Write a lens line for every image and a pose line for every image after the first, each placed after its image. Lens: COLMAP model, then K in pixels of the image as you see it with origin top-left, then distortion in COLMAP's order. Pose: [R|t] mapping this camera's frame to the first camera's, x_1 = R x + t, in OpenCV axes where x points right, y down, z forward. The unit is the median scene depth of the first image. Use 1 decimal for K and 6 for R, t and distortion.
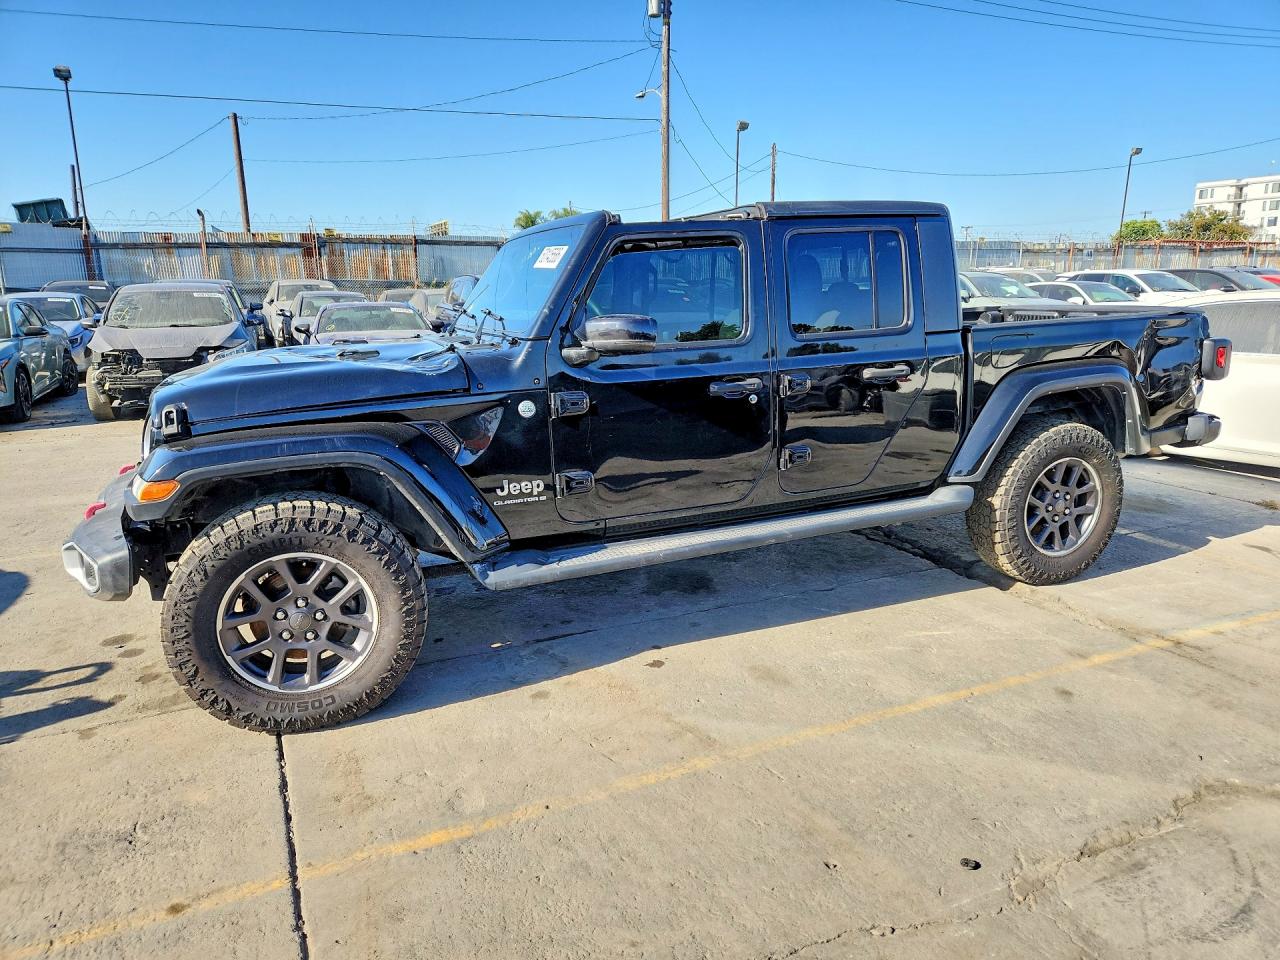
lens RADIAL K [[849.9, 0, 659.4], [0, 849.9, 465.5], [0, 0, 1]] dist [0.085615, -0.076426]
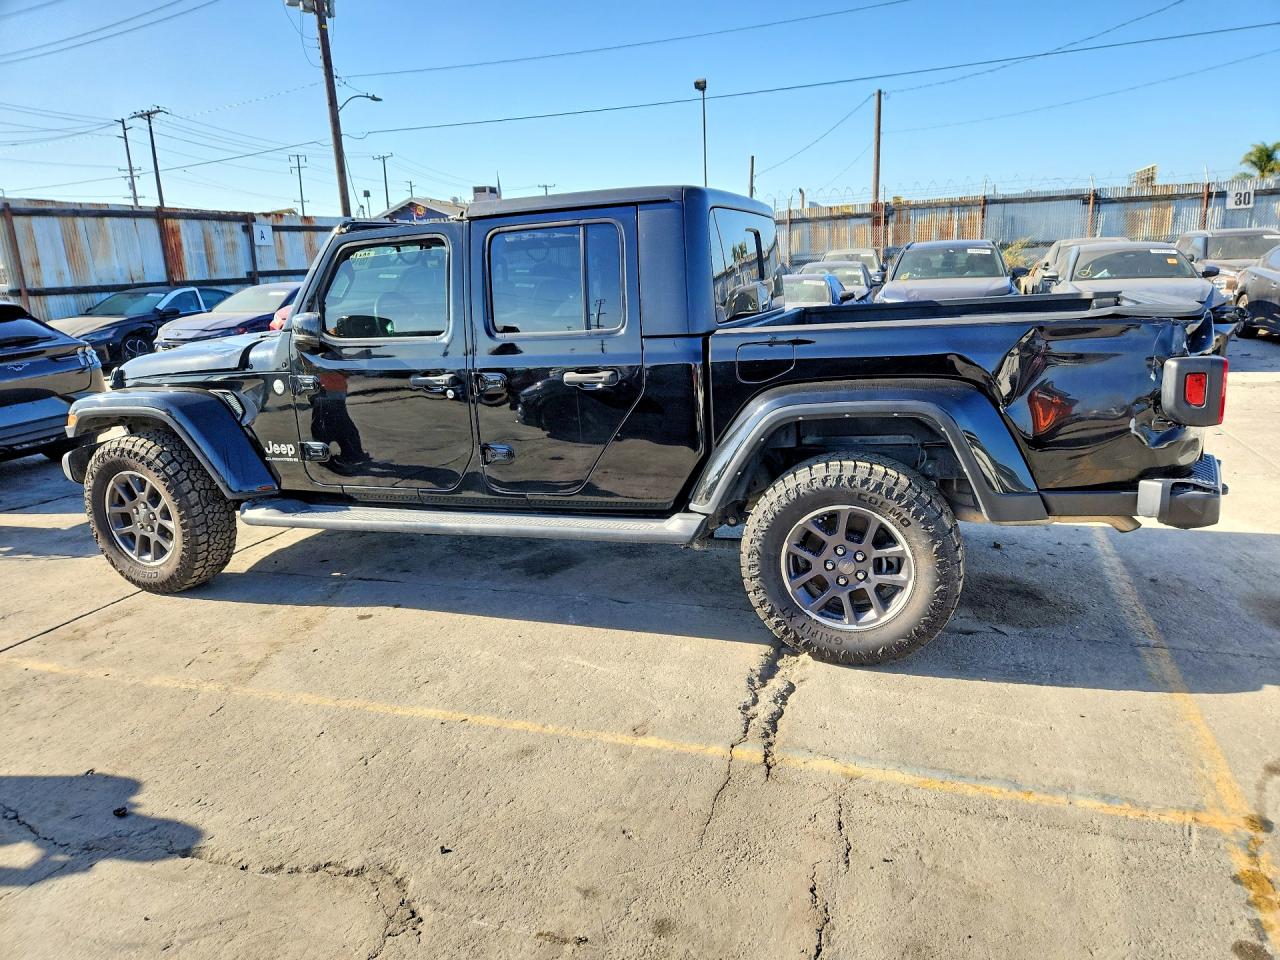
lens RADIAL K [[849.9, 0, 659.4], [0, 849.9, 465.5], [0, 0, 1]] dist [0.085615, -0.076426]
pose [[0.743833, 0.135926, -0.654398, 0.830192], [-0.107301, 0.990688, 0.083811, -0.088755], [0.659697, 0.007876, 0.751491, 0.317015]]
